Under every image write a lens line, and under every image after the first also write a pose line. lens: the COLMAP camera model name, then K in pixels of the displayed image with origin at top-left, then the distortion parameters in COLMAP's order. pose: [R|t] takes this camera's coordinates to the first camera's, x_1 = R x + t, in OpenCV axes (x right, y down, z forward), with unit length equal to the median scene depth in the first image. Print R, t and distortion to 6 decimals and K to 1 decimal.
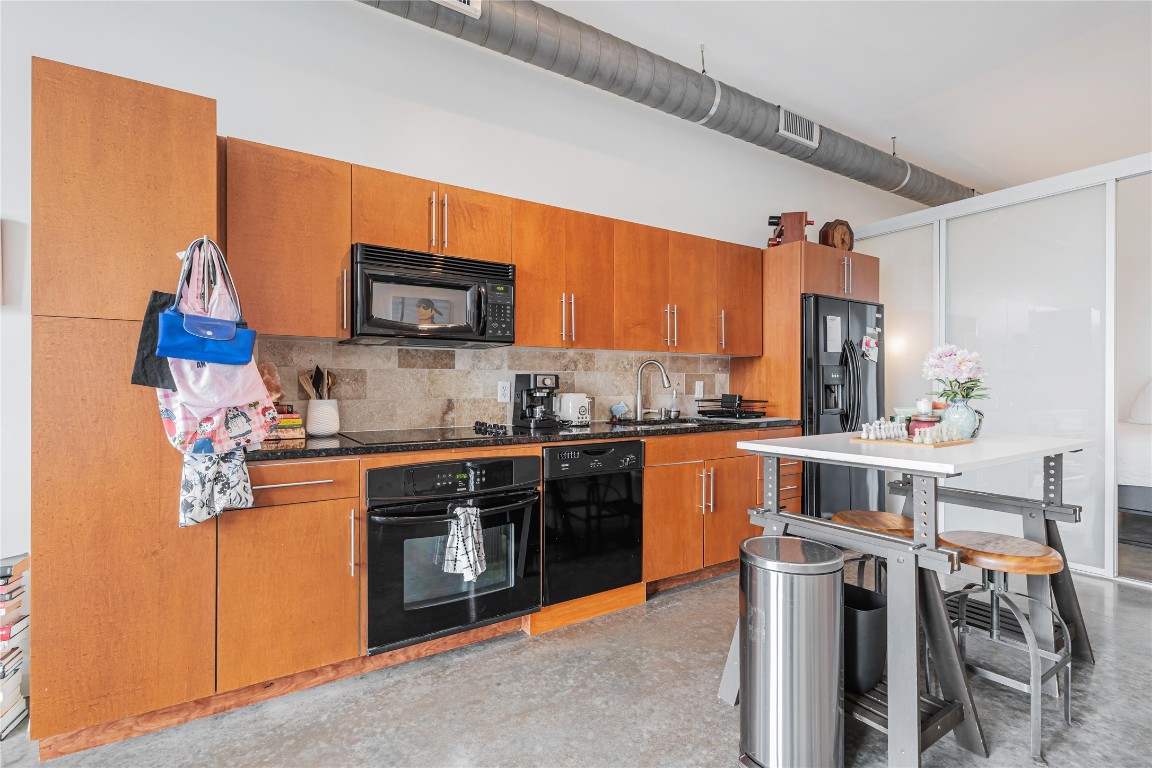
lens RADIAL K [[542.2, 0, 577.9], [0, 542.2, 386.2], [0, 0, 1]] dist [0.001681, -0.000028]
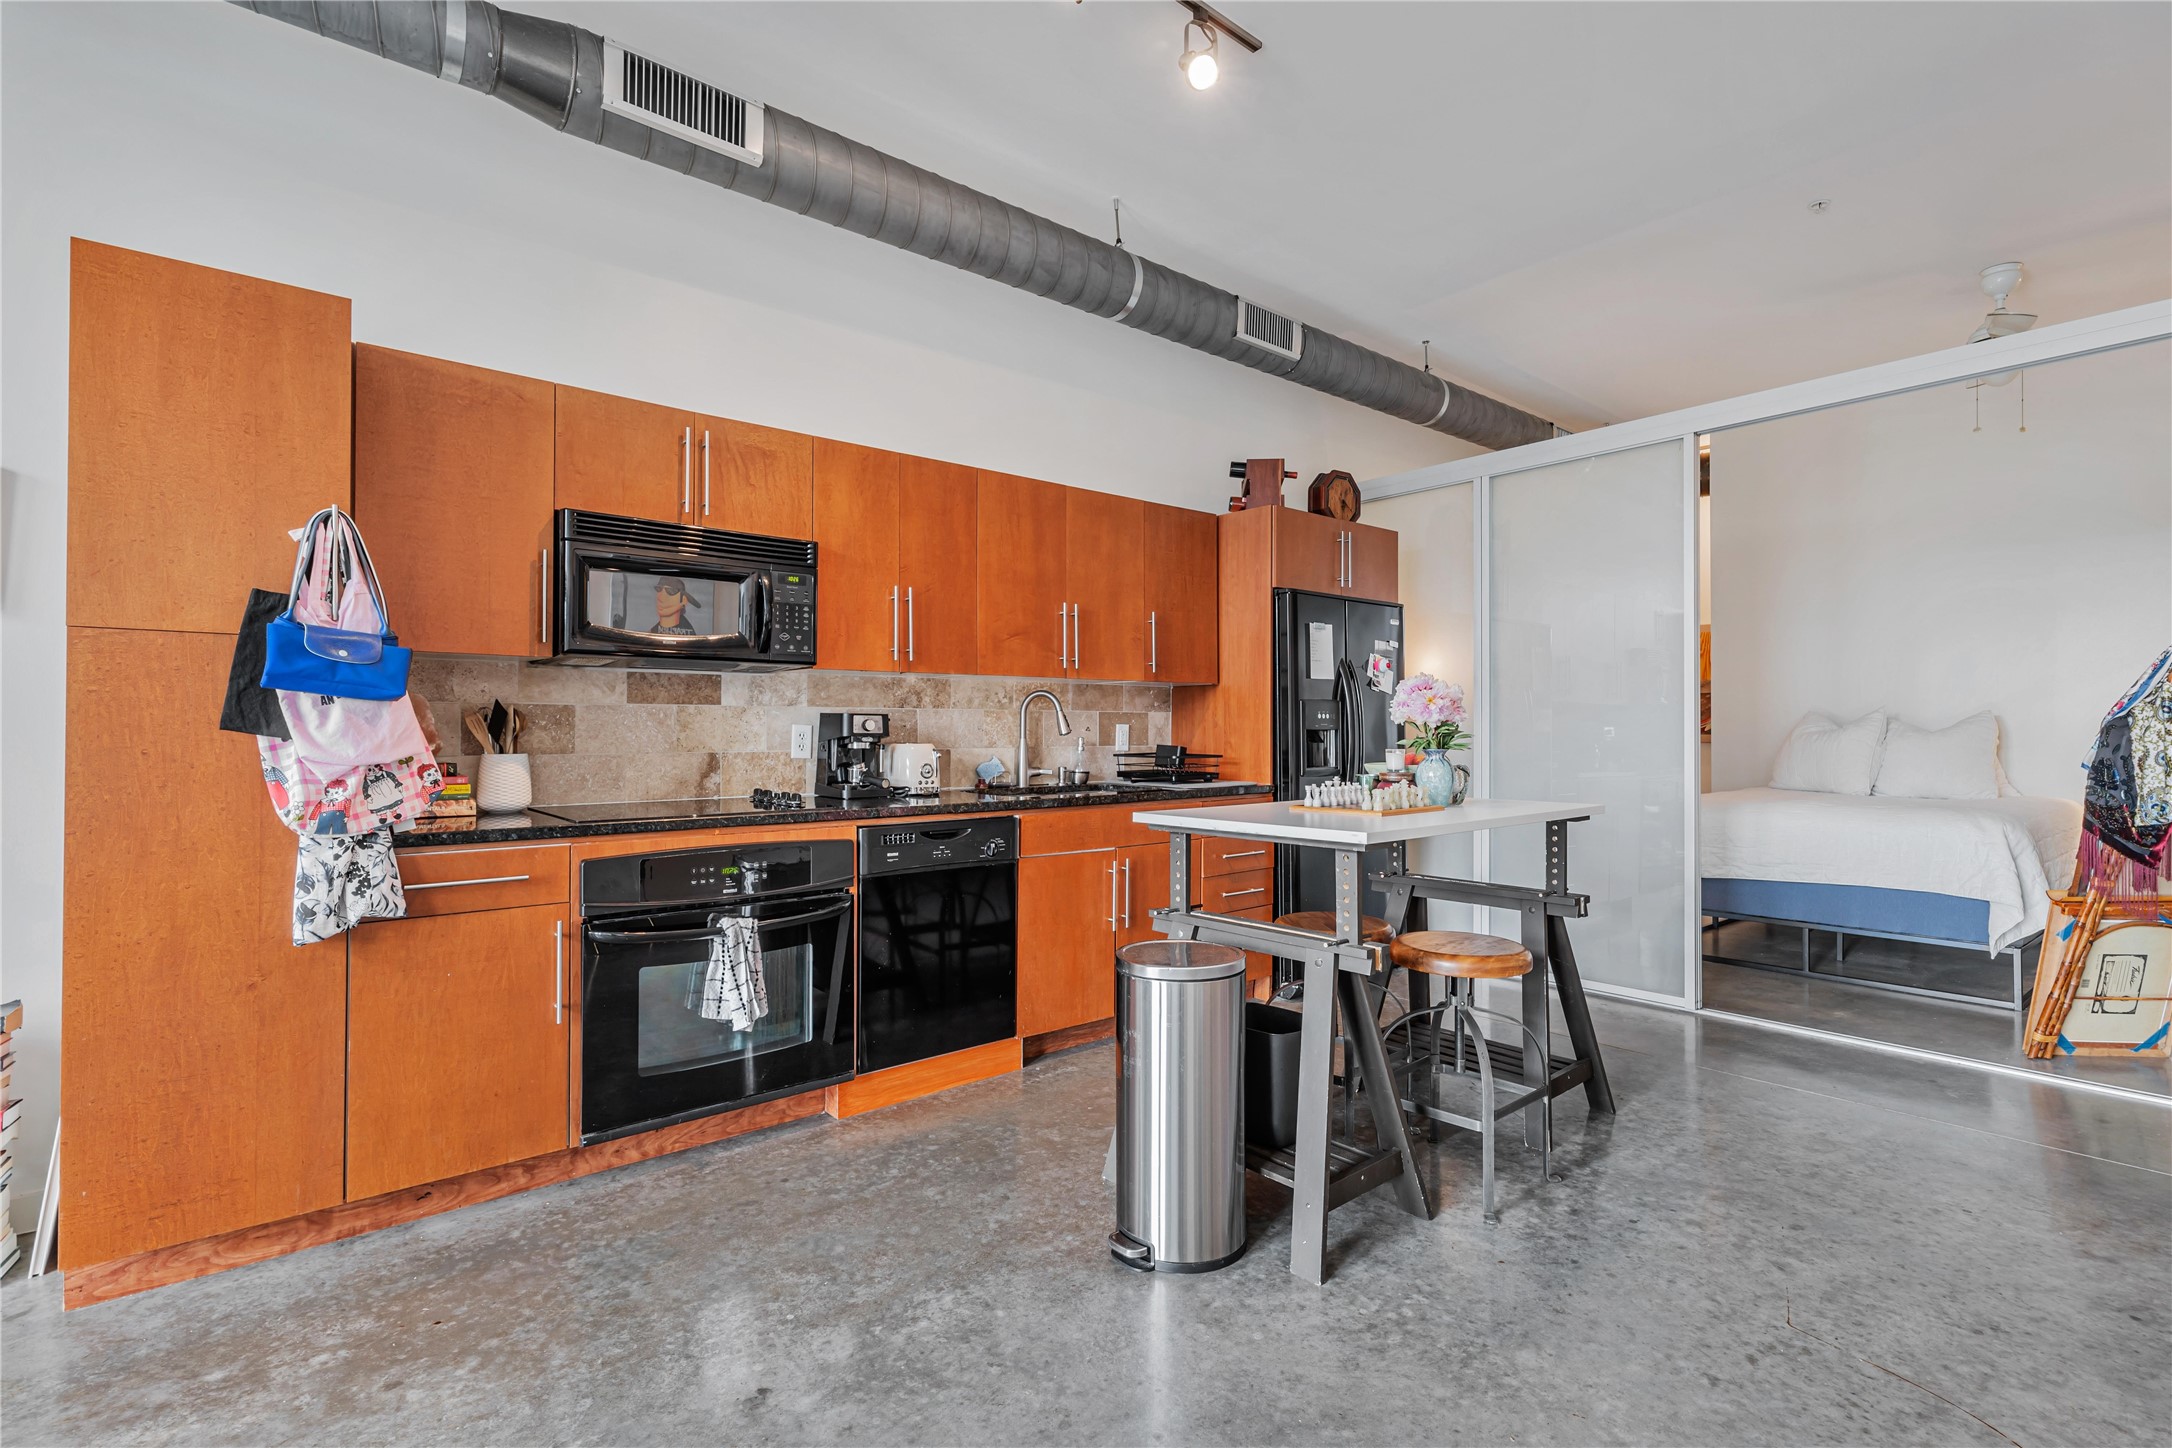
lens RADIAL K [[1022.3, 0, 1040.6], [0, 1022.3, 719.6], [0, 0, 1]] dist [0.001681, -0.000028]
pose [[0.996968, 0.000317, 0.077808, 0.064069], [0.000604, 0.999930, -0.011823, -0.000765], [-0.077807, 0.011834, 0.996898, -0.263655]]
